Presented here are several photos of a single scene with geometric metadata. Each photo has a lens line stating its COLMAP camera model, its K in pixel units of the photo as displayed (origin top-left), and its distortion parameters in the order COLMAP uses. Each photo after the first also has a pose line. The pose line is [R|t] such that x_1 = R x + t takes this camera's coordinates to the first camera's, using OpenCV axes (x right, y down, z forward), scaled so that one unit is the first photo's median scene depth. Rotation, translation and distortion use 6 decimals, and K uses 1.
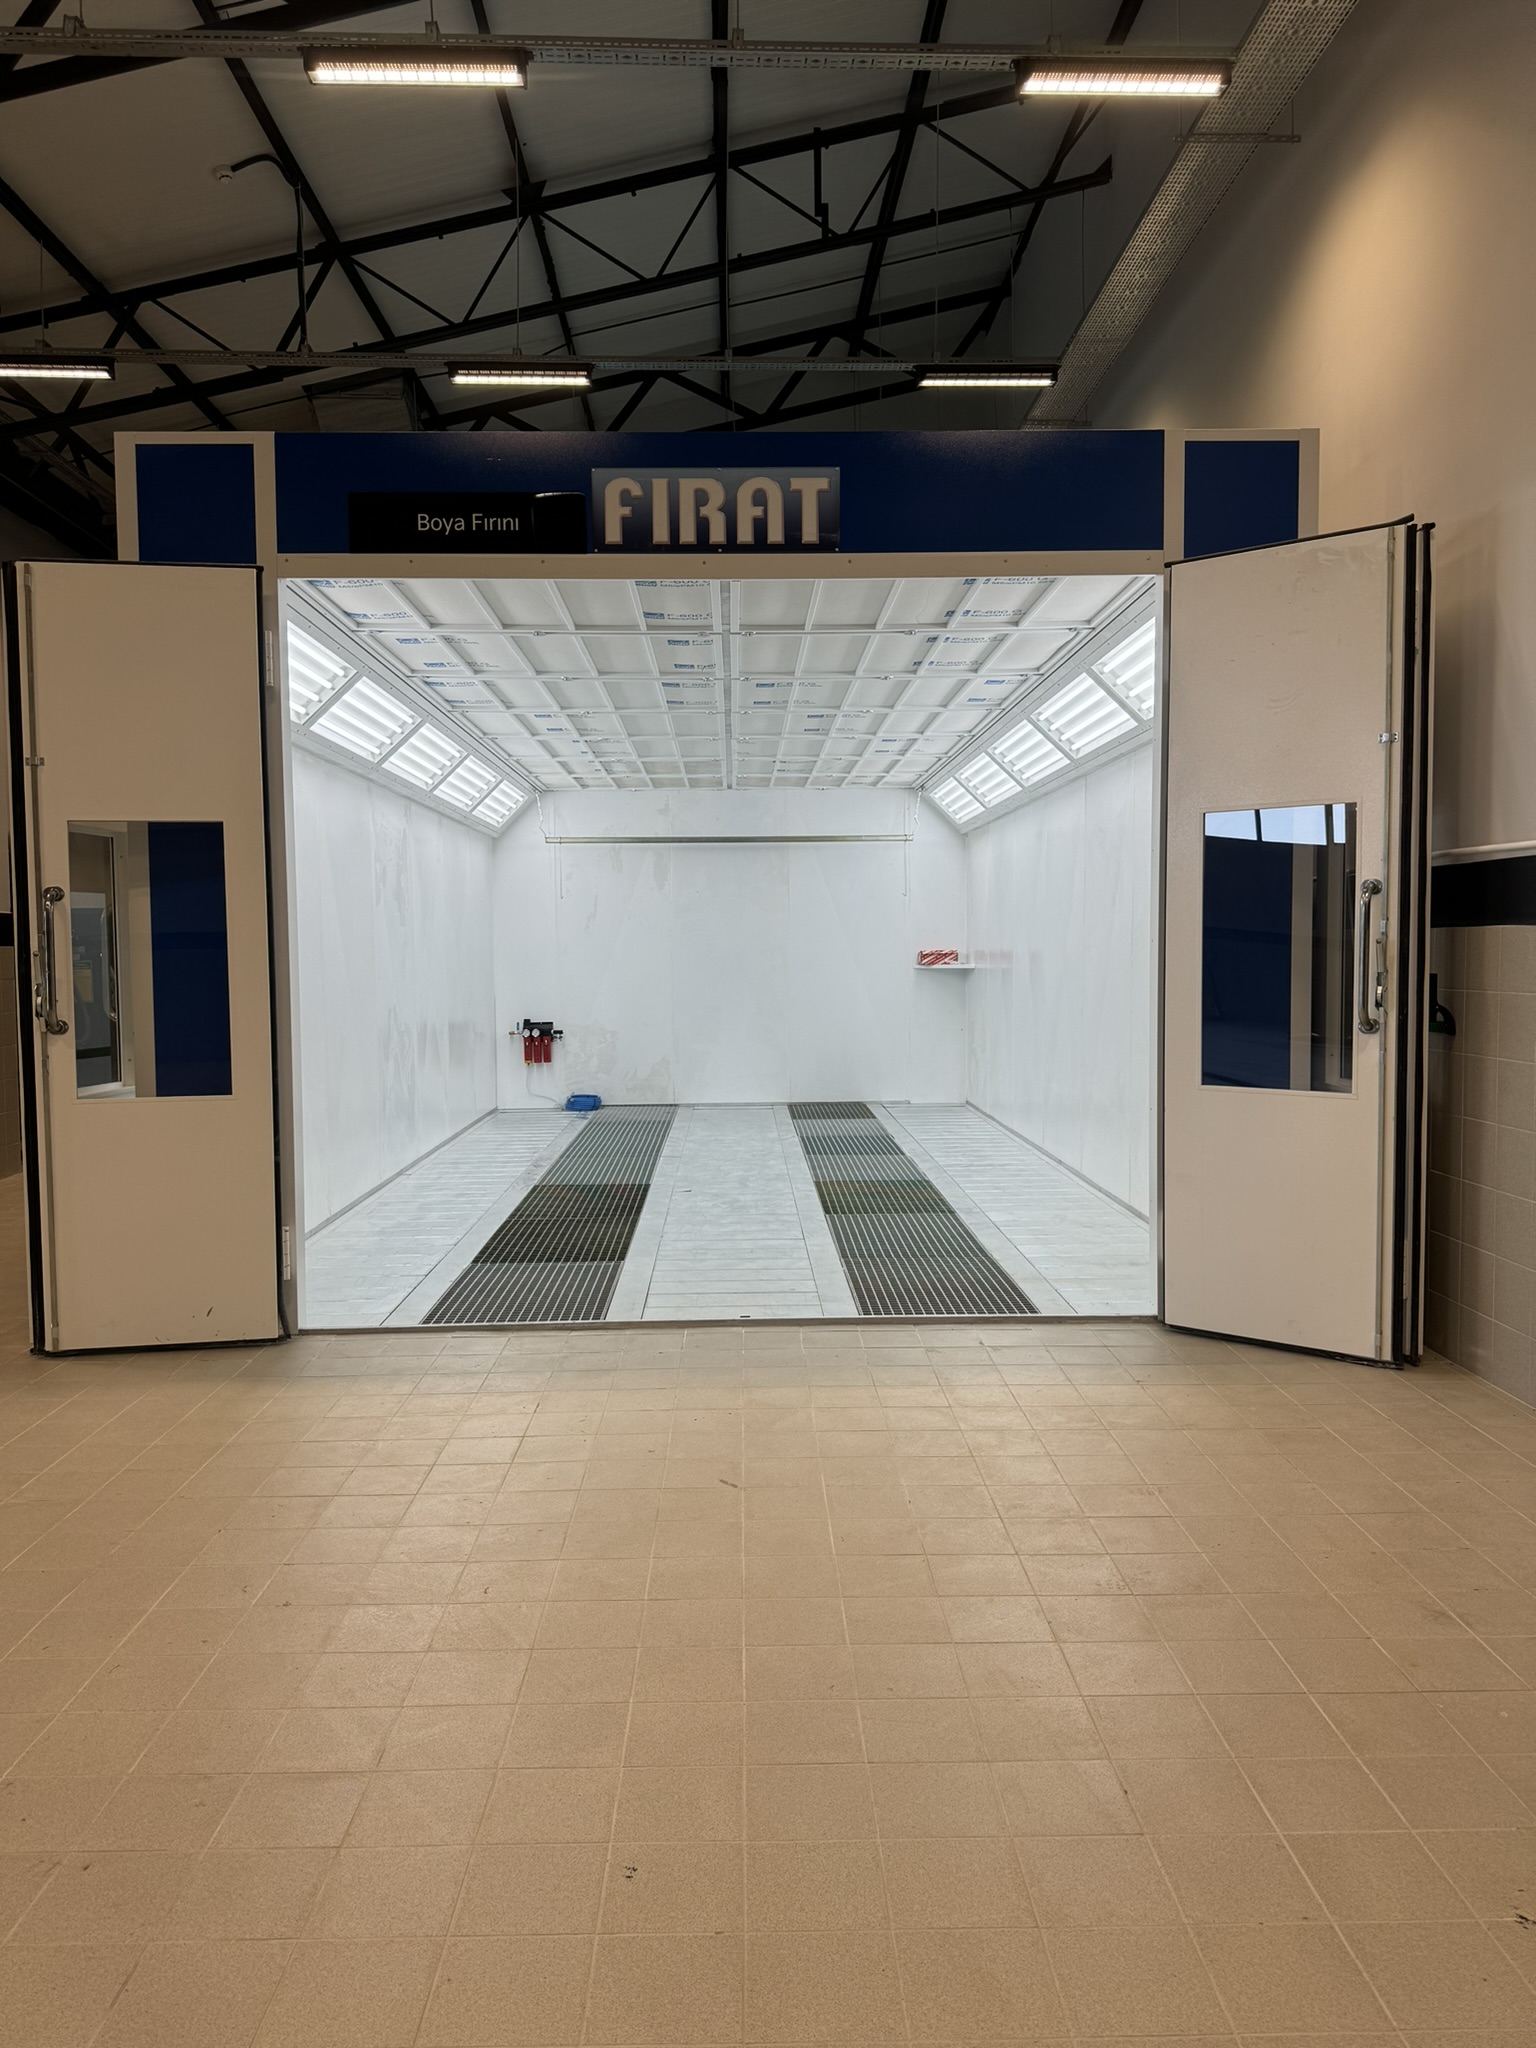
lens RADIAL K [[1439.2, 0, 777.0], [0, 1439.2, 1028.4], [0, 0, 1]] dist [0.131104, -0.196523]
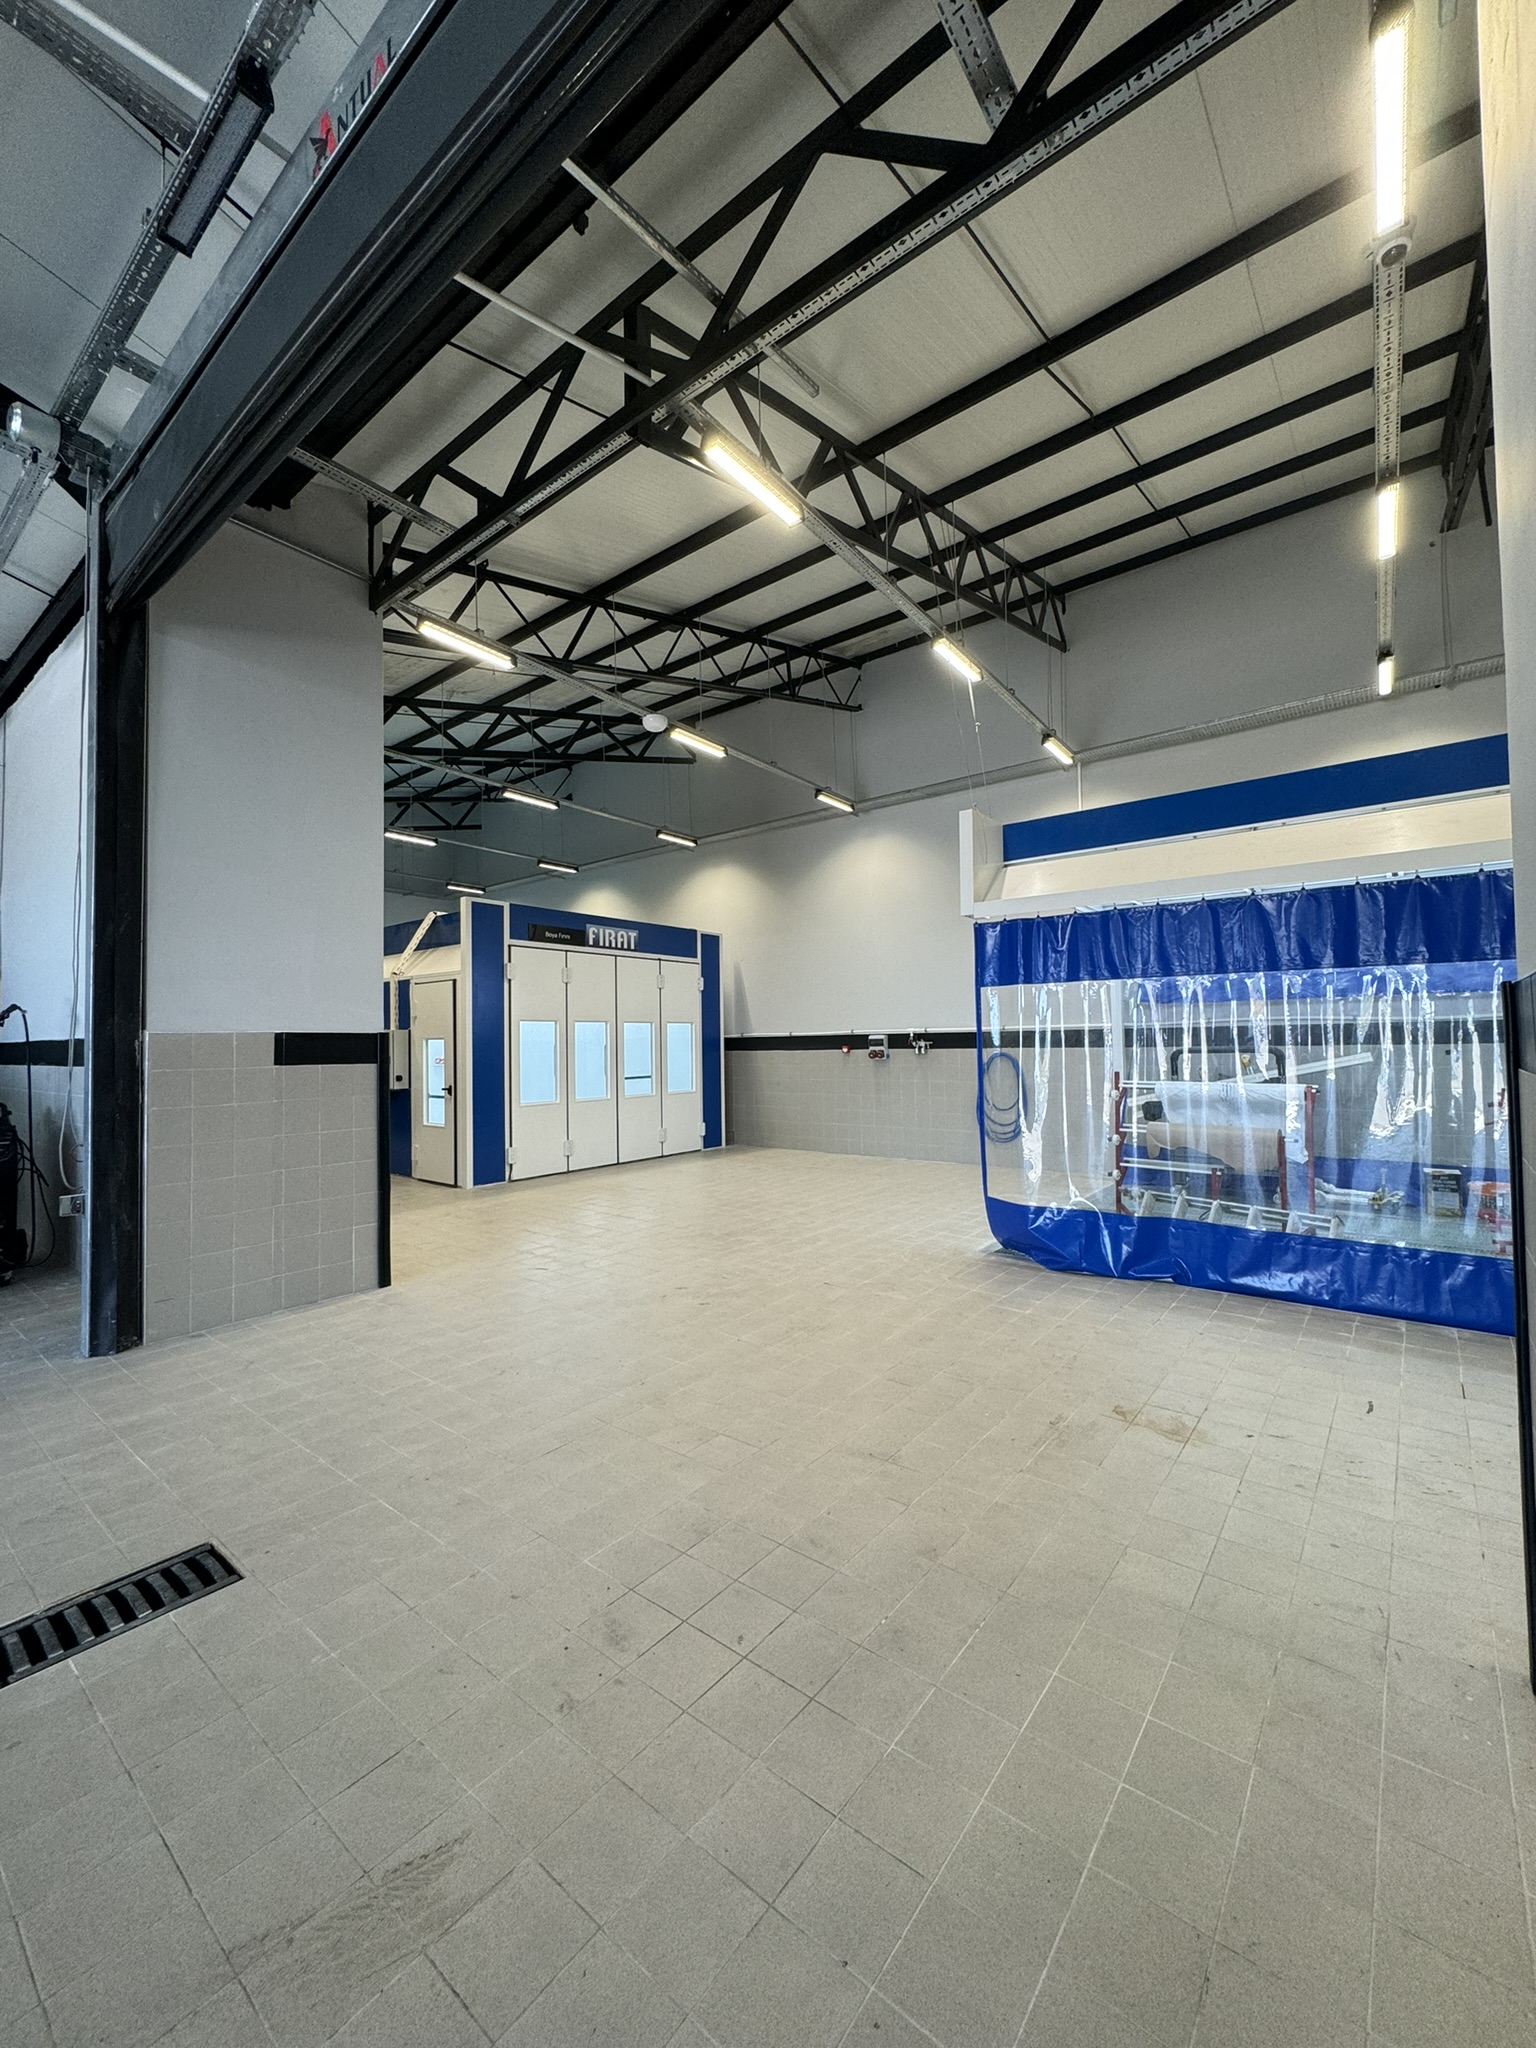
lens RADIAL K [[802.7, 0, 768.0], [0, 802.7, 1024.0], [0, 0, 1]] dist [0.000607, 0.000004]
pose [[0.636033, 0.017621, 0.771460, -0.786471], [0.053680, 0.996307, -0.067013, 0.007611], [-0.769792, 0.084034, 0.632739, -0.322056]]
